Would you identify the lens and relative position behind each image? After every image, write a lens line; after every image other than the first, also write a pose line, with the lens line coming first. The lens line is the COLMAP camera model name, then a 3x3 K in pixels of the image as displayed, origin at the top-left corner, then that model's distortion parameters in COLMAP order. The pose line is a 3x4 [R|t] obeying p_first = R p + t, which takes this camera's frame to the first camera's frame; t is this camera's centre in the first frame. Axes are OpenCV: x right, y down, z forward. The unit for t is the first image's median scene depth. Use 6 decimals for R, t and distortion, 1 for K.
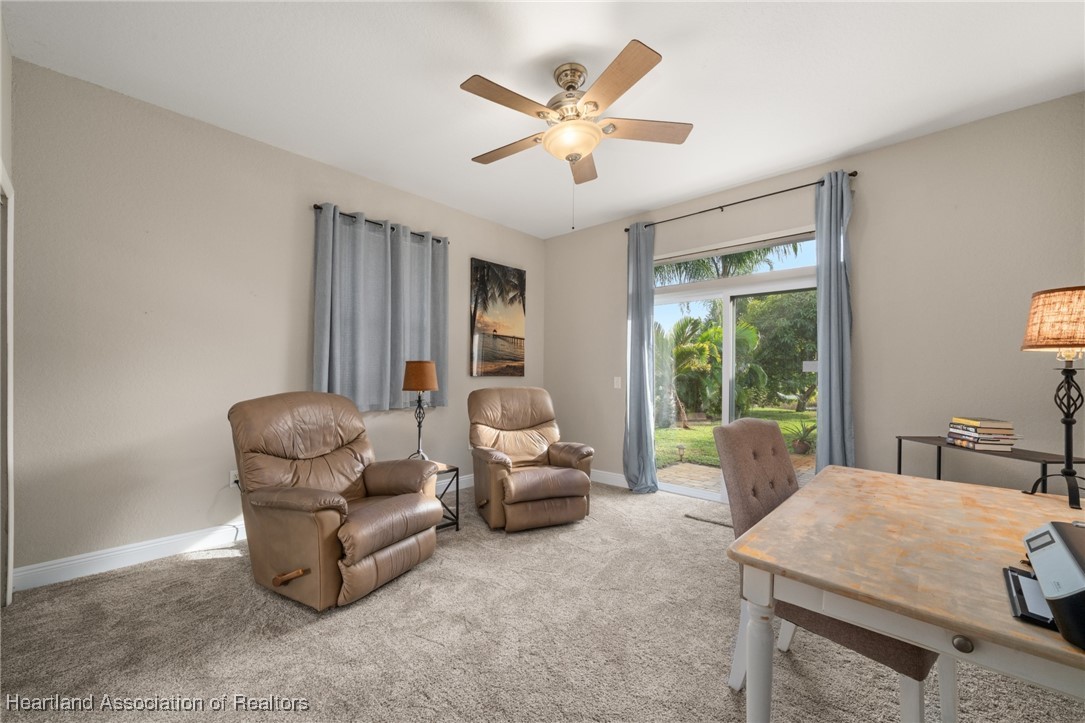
lens RADIAL K [[425.2, 0, 544.2], [0, 425.2, 367.7], [0, 0, 1]] dist [-0.001887, 0.000644]
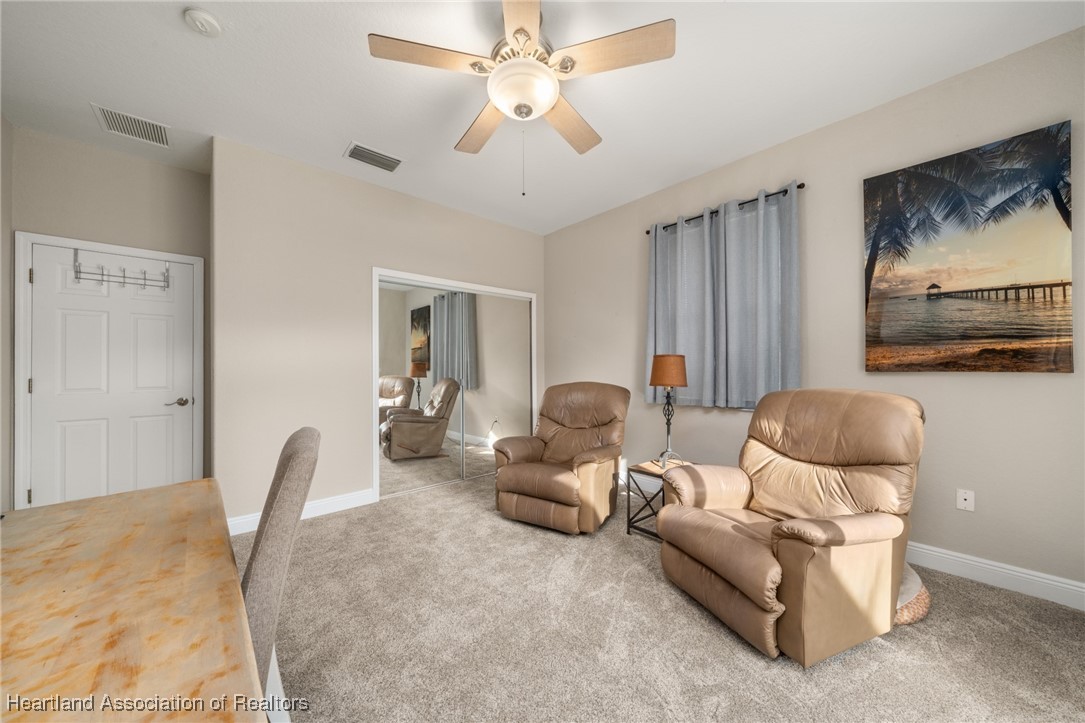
lens RADIAL K [[378.7, 0, 544.6], [0, 378.7, 367.6], [0, 0, 1]] dist [-0.007013, 0.000662]
pose [[-0.090285, -0.004859, -0.995904, 0.414625], [0.021050, 0.999755, -0.006786, 0.008210], [0.995693, -0.021577, -0.090161, 0.576794]]
